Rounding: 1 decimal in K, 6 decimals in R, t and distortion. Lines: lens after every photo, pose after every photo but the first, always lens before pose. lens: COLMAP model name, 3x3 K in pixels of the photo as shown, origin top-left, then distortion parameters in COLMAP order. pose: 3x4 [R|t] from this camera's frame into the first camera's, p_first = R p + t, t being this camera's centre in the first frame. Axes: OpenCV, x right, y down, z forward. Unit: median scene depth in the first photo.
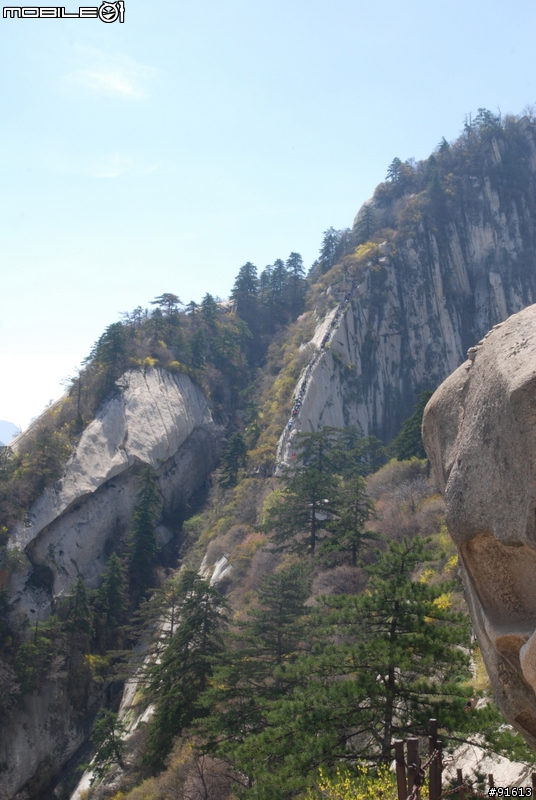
lens RADIAL K [[1341.2, 0, 266.6], [0, 1341.2, 403.2], [0, 0, 1]] dist [0.116459, 0.000000]
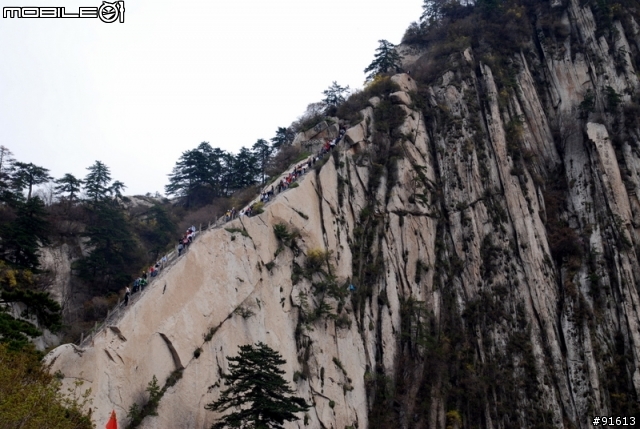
lens RADIAL K [[1072.9, 0, 321.3], [0, 1072.9, 209.6], [0, 0, 1]] dist [0.116459, 0.000000]
pose [[0.994251, -0.050298, -0.094527, 0.093954], [0.030790, 0.979818, -0.197507, 0.033983], [0.102553, 0.193461, 0.975733, 0.539201]]
